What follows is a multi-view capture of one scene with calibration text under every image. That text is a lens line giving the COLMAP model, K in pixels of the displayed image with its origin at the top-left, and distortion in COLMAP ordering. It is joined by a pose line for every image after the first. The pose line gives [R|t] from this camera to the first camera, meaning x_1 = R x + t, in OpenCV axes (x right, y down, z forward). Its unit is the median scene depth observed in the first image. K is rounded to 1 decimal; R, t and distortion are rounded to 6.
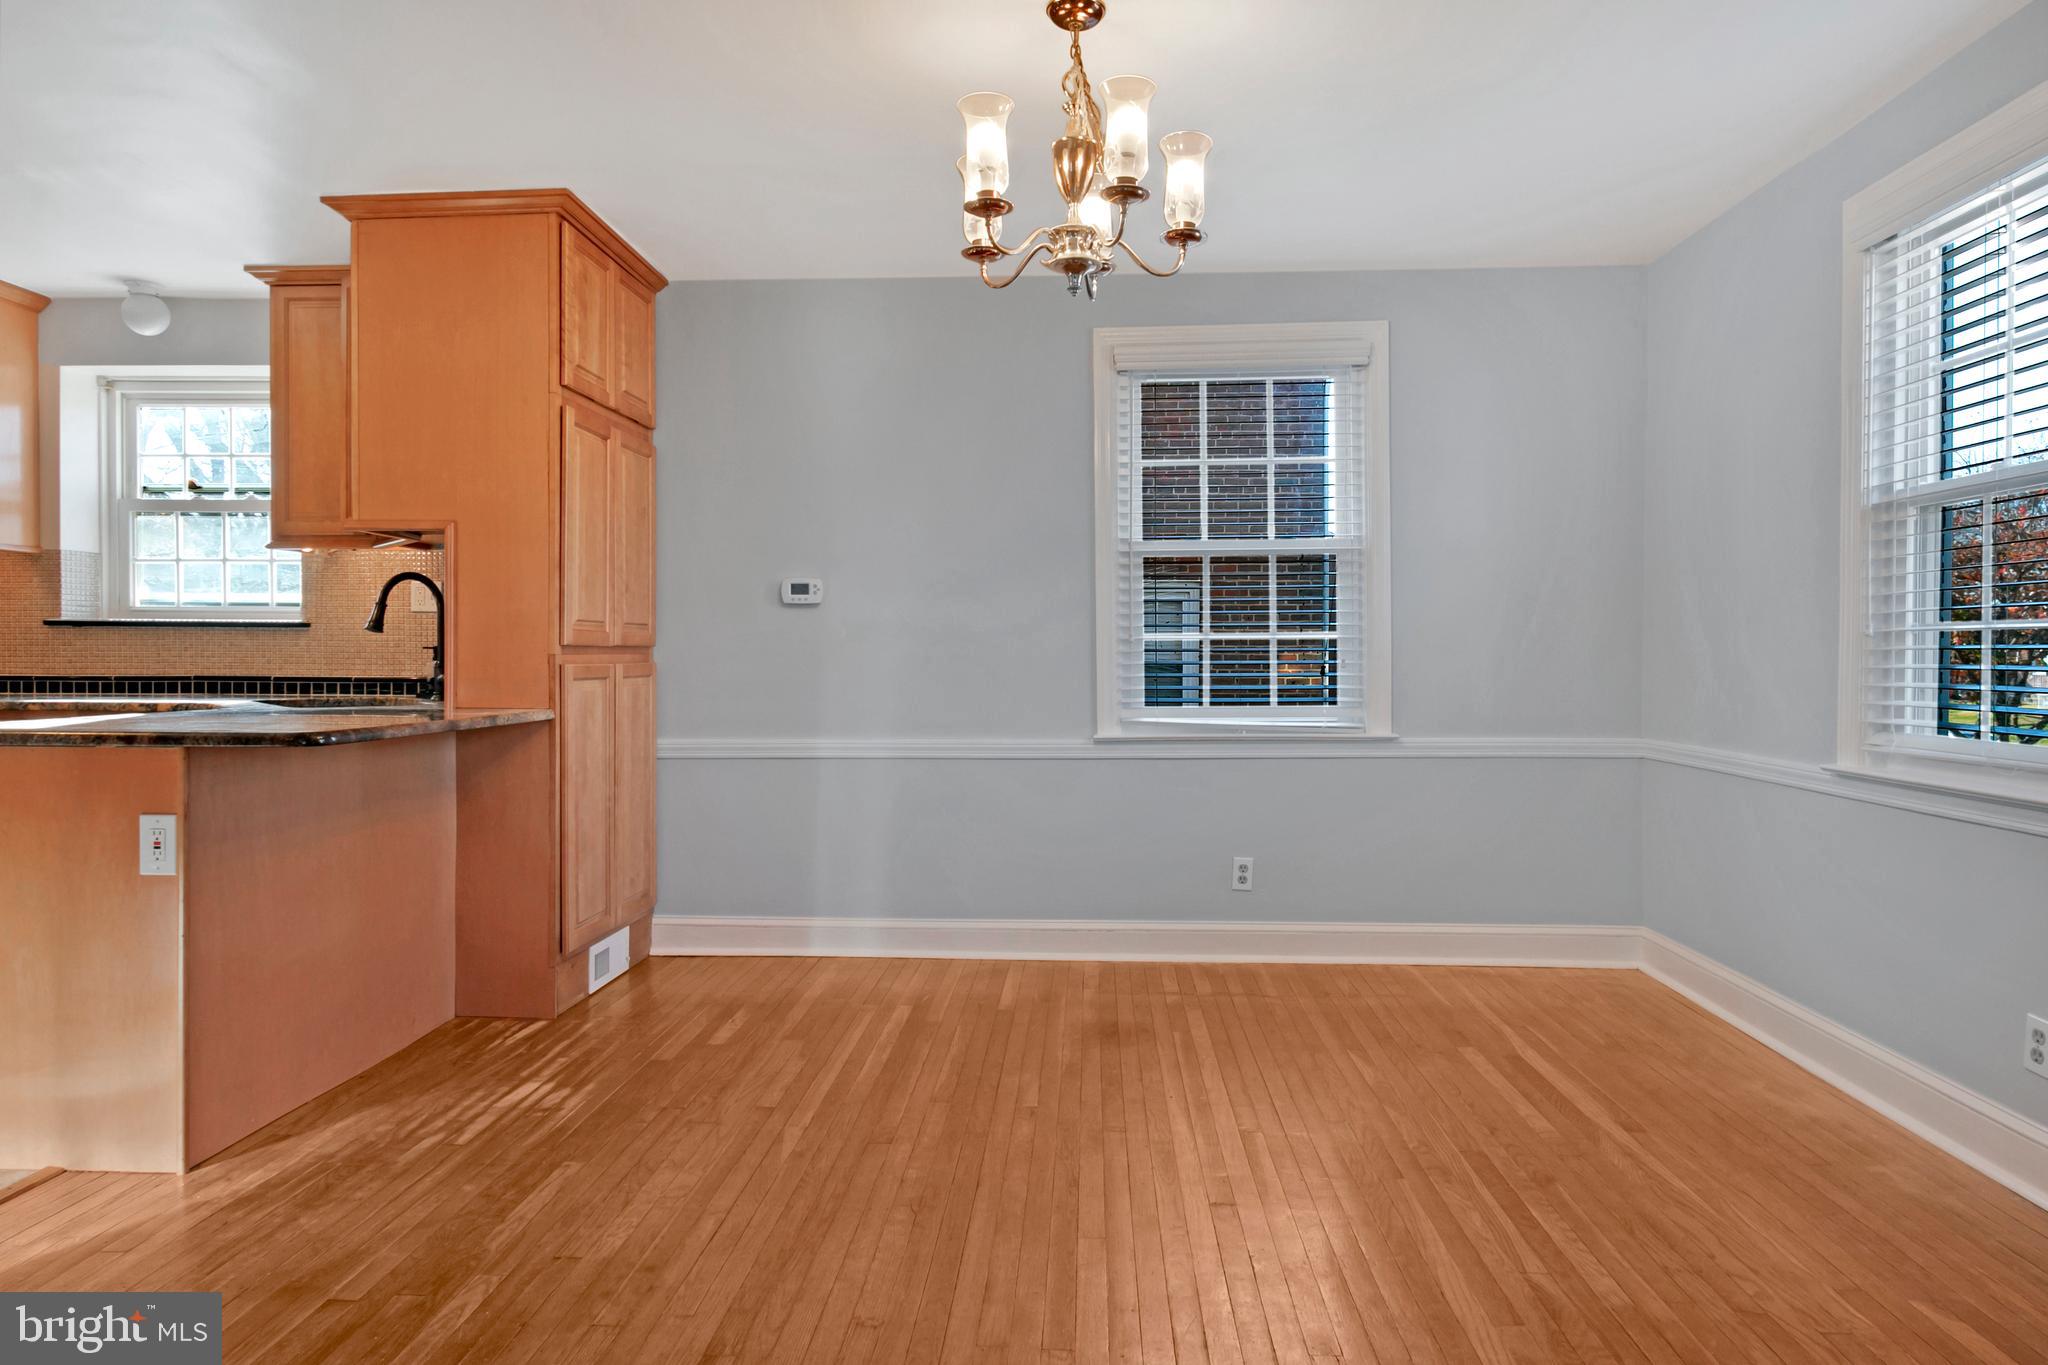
lens RADIAL K [[1182.5, 0, 1029.3], [0, 1182.5, 662.4], [0, 0, 1]] dist [0.000044, -0.001254]
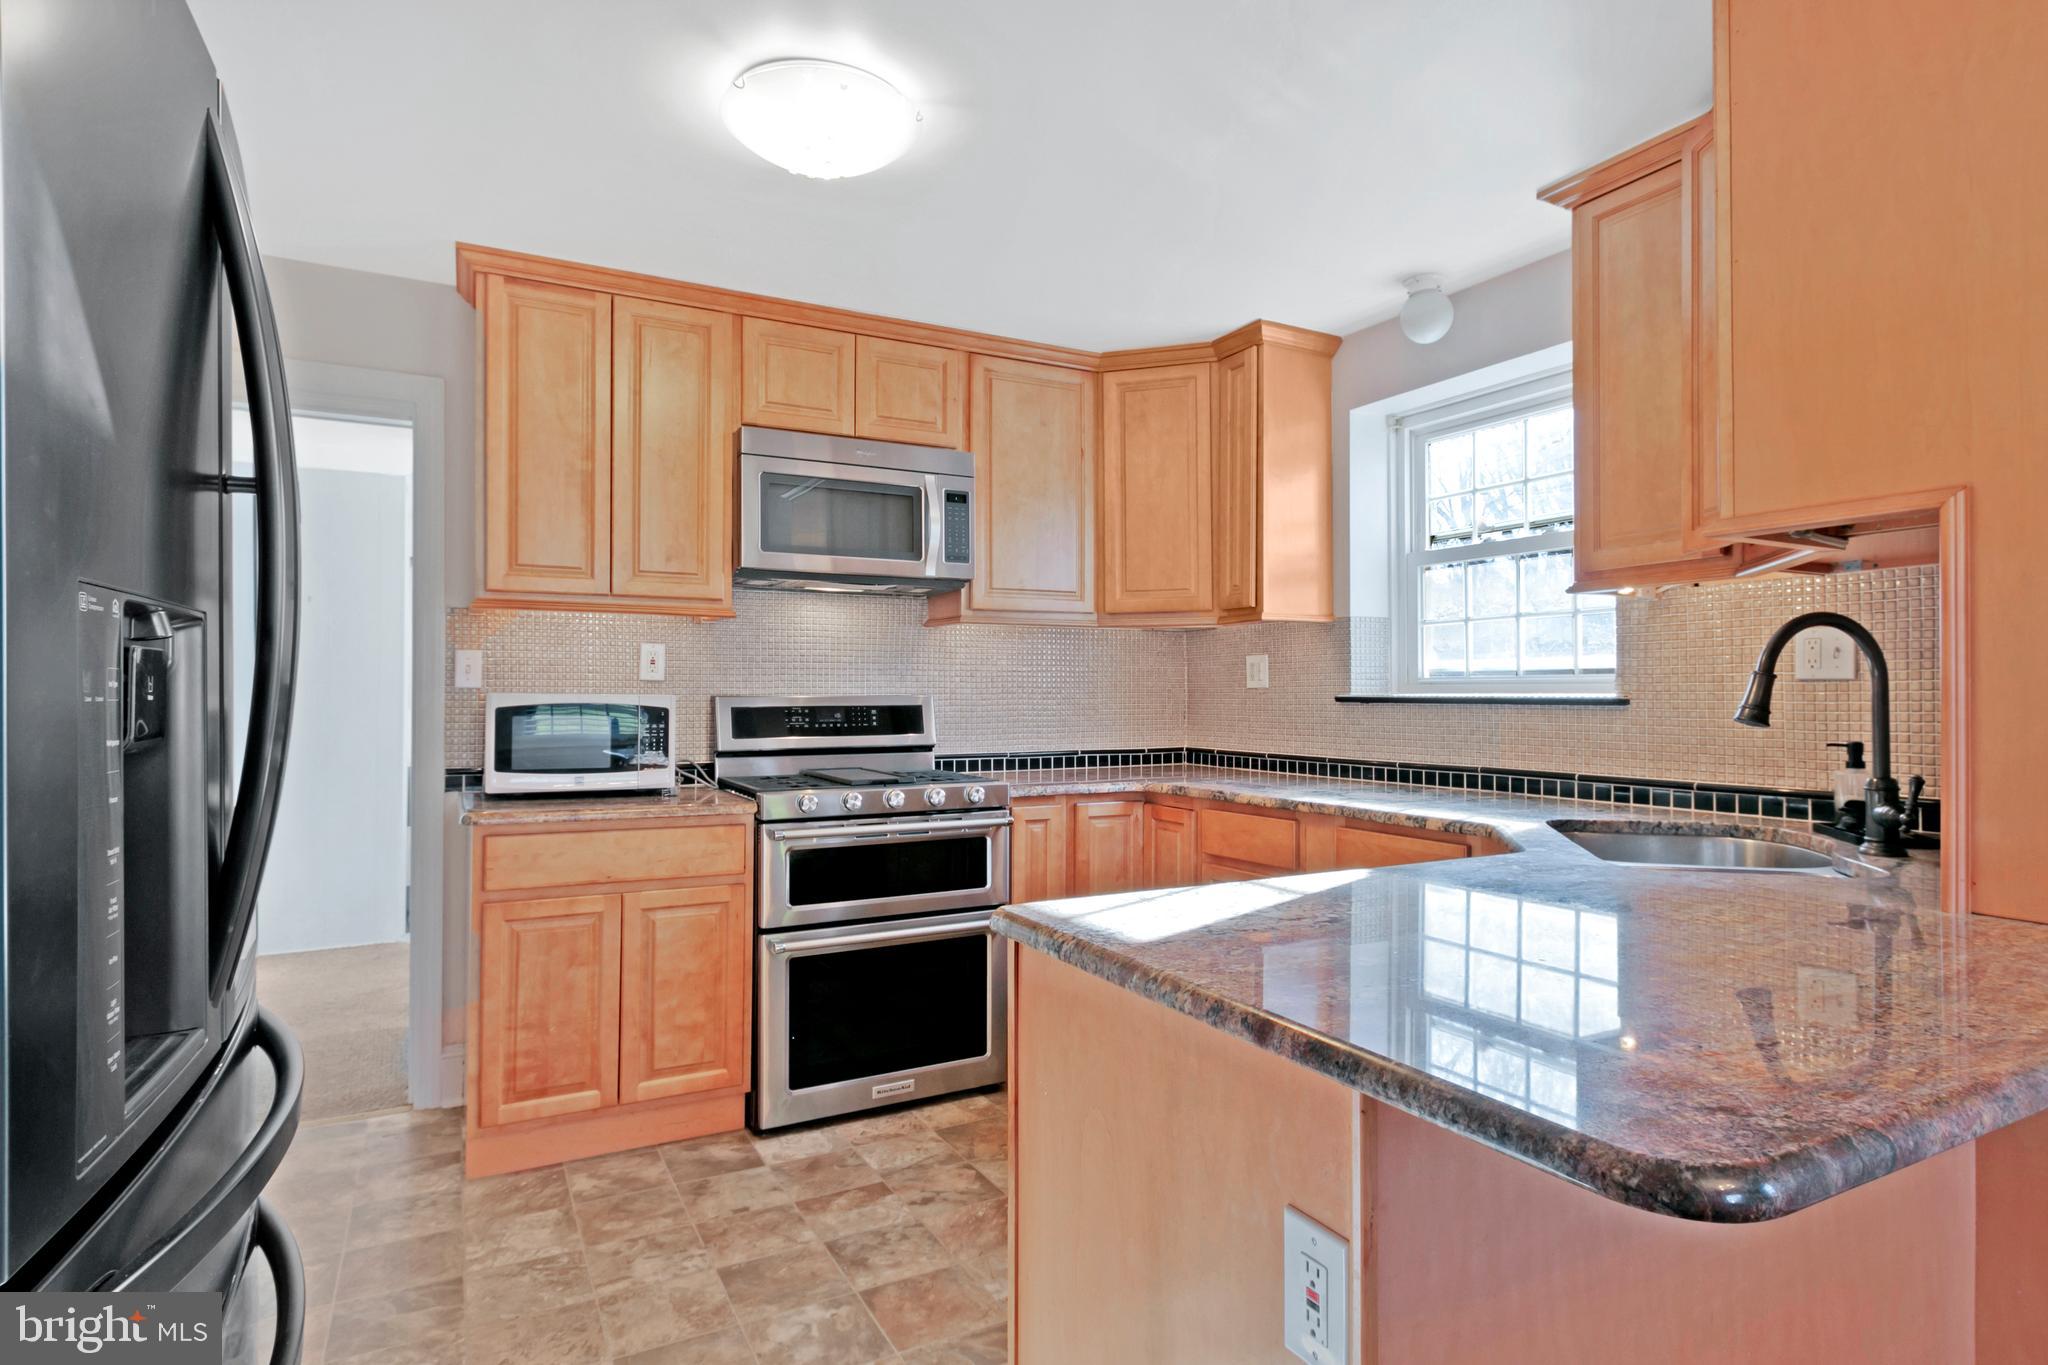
lens RADIAL K [[1132.5, 0, 1019.4], [0, 1132.5, 687.6], [0, 0, 1]] dist [0.021241, 0.000430]
pose [[0.518325, -0.013530, -0.855077, -0.230638], [-0.003484, 0.999833, -0.017932, -0.027091], [0.855177, 0.012274, 0.518191, 0.362387]]
